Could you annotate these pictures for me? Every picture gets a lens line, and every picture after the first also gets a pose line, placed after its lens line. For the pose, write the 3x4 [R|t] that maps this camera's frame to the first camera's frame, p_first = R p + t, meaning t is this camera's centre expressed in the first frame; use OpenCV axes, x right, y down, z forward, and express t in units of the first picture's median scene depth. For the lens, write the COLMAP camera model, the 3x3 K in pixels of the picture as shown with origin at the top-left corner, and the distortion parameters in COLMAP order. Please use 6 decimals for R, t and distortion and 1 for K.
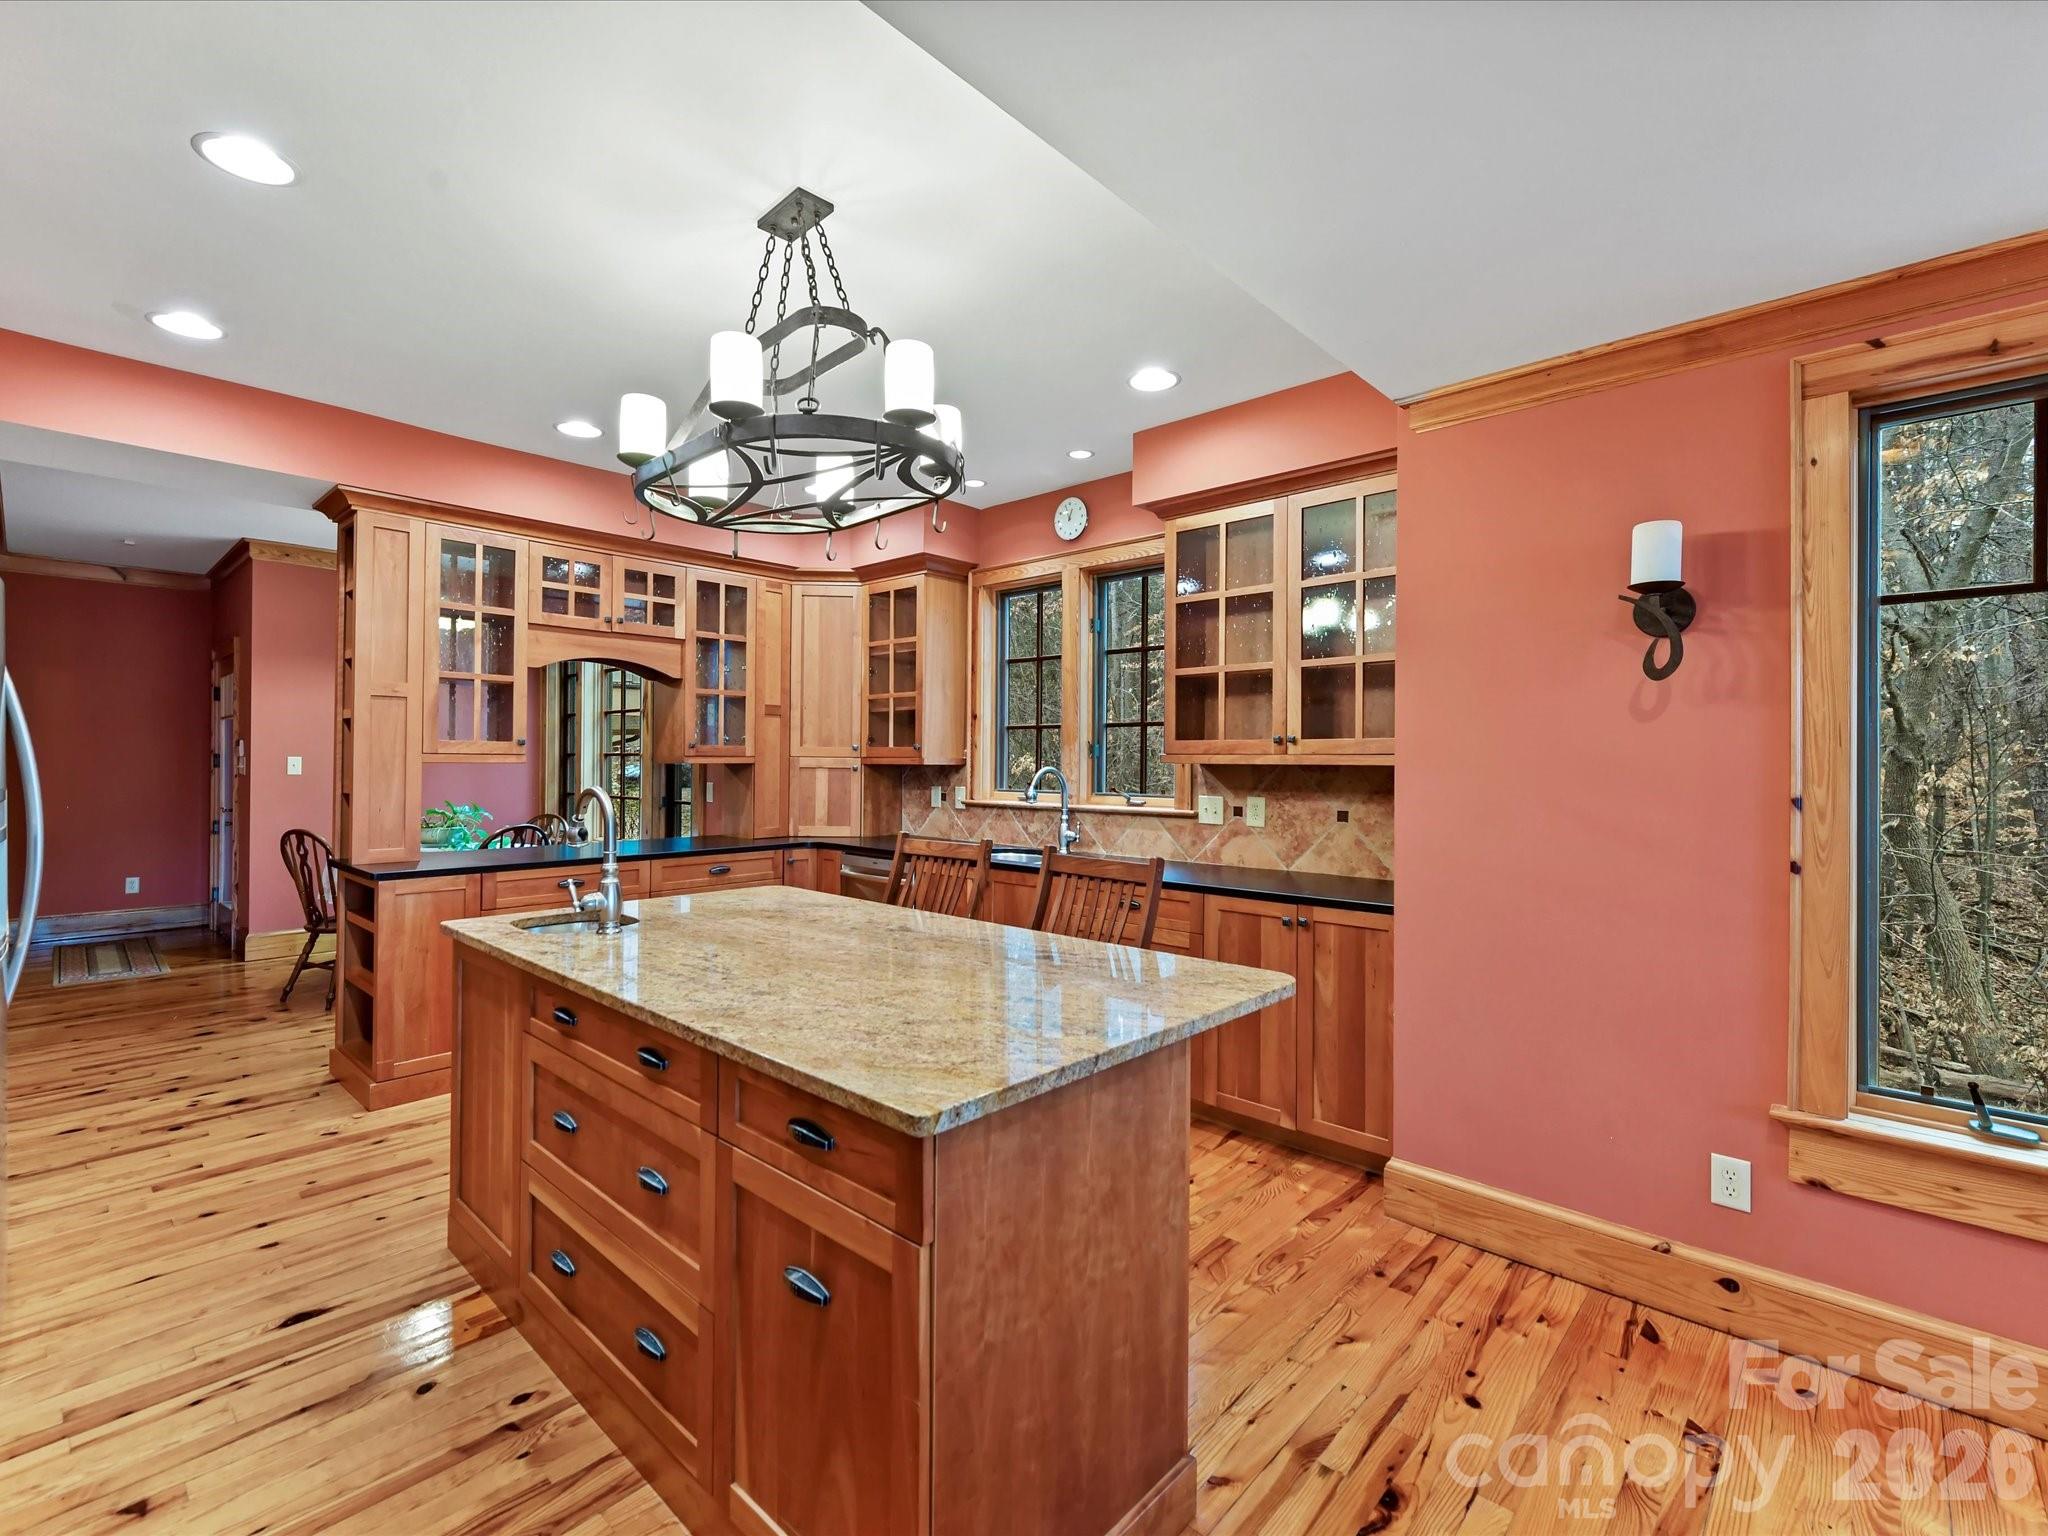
lens RADIAL K [[912.9, 0, 1017.2], [0, 912.9, 765.4], [0, 0, 1]] dist [0.002257, 0.000742]
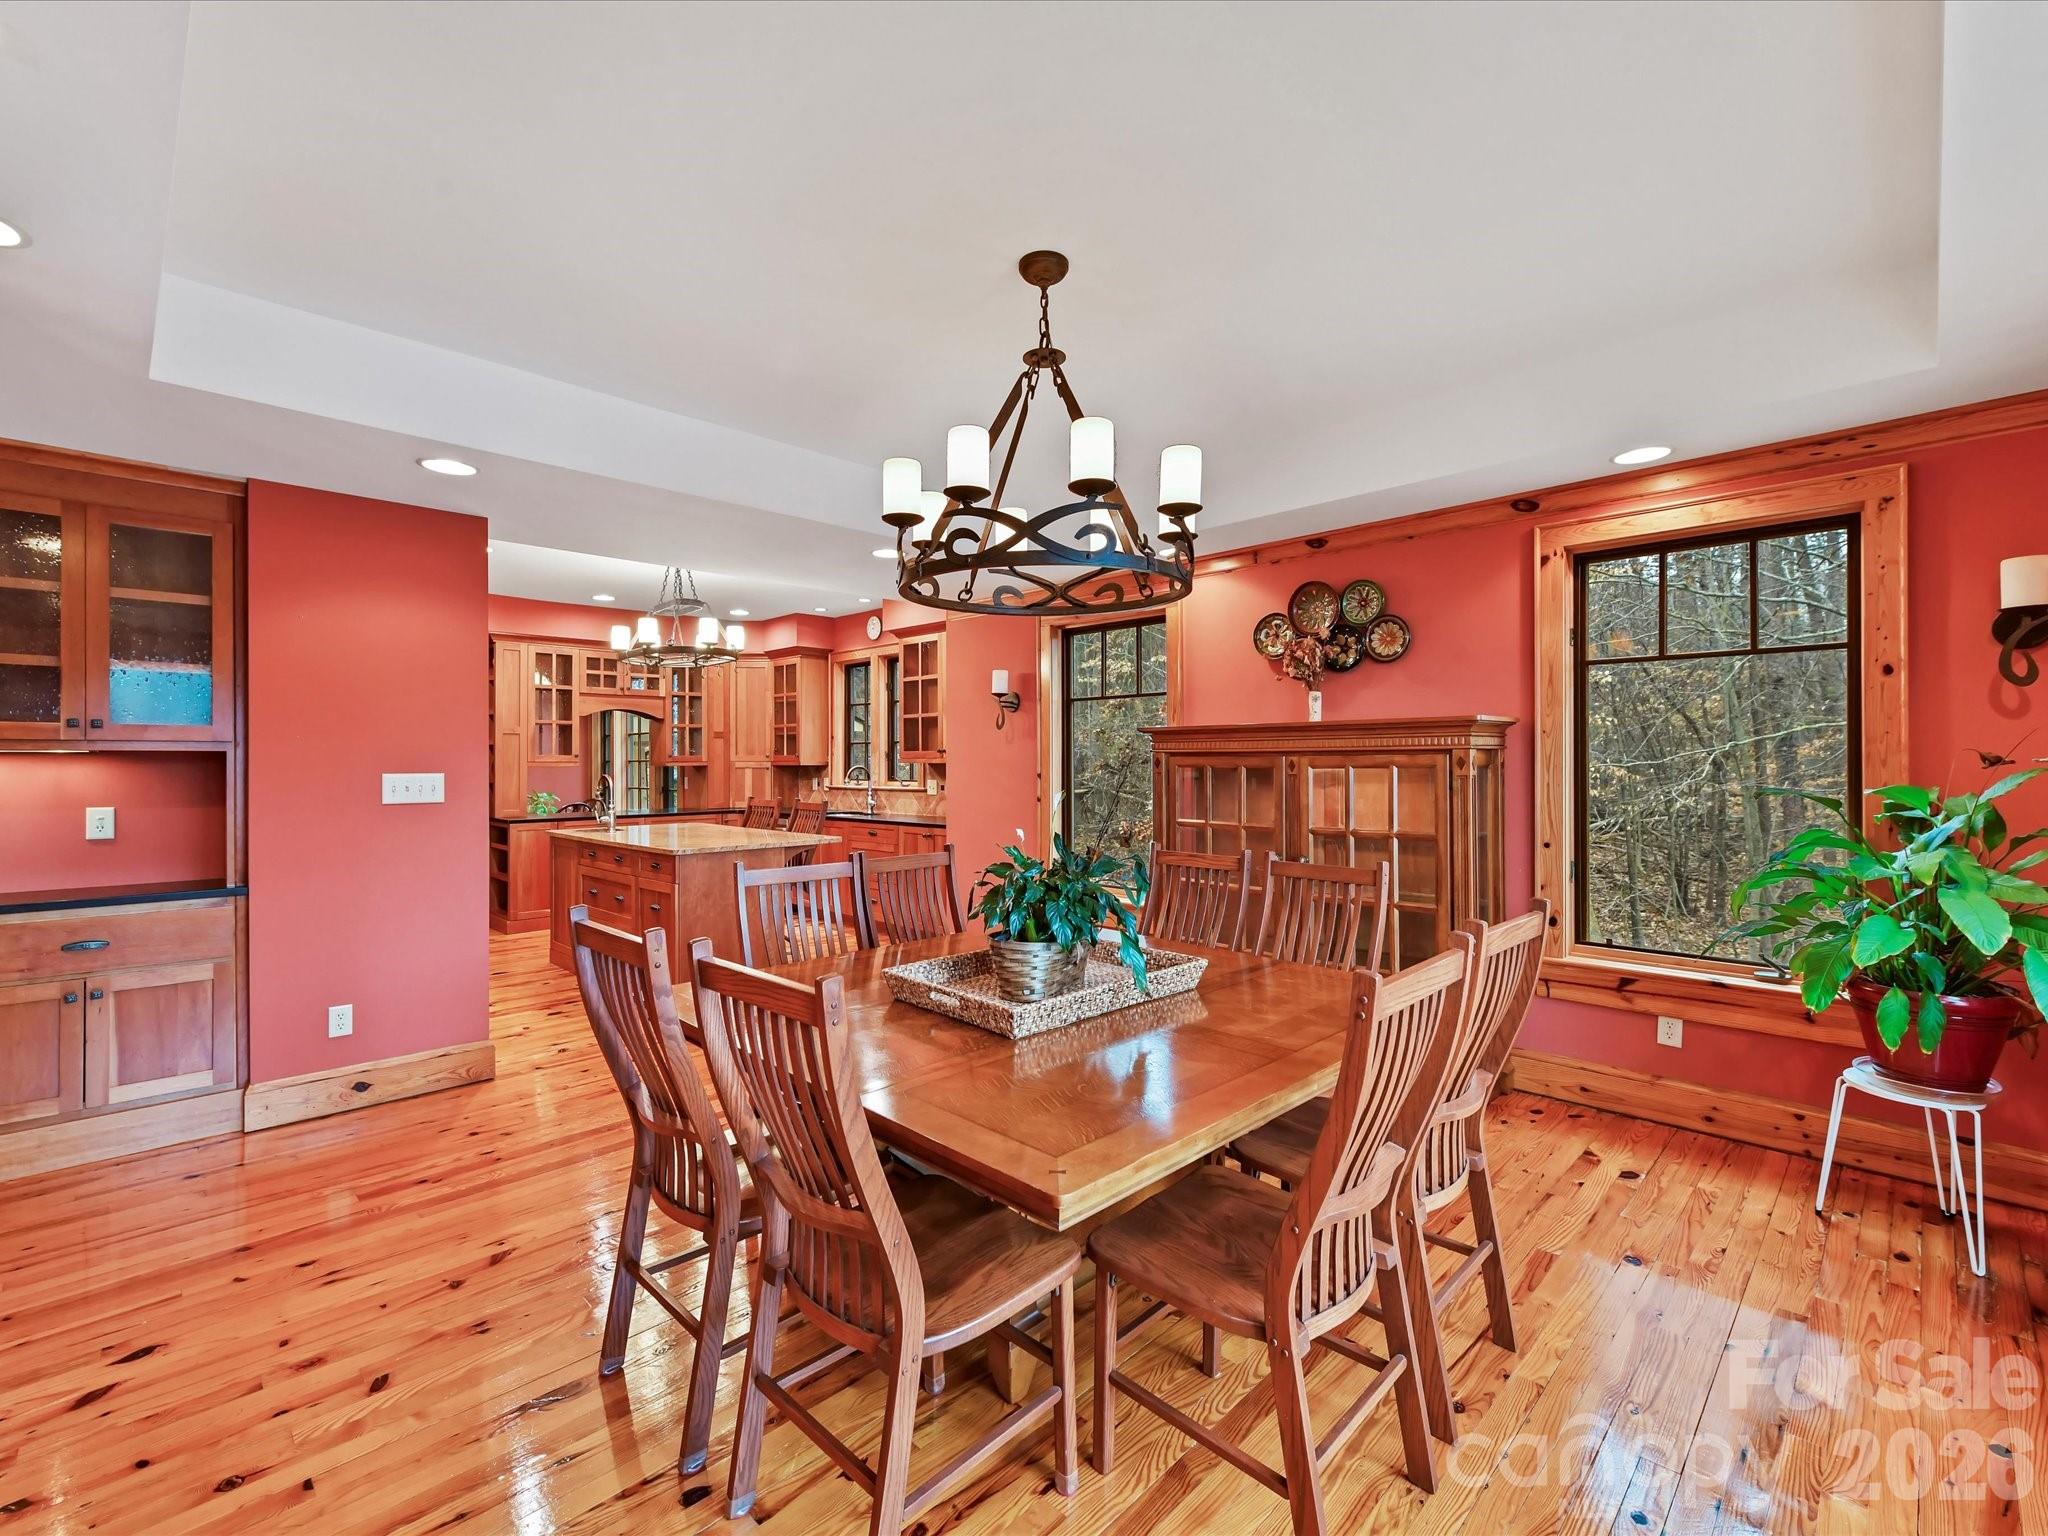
lens RADIAL K [[912.9, 0, 1028.9], [0, 912.9, 766.0], [0, 0, 1]] dist [0.002257, 0.000742]
pose [[0.999228, -0.011263, -0.037643, 0.401502], [0.011284, 0.999936, 0.000343, 0.005237], [0.037636, -0.000767, 0.999291, -0.739813]]
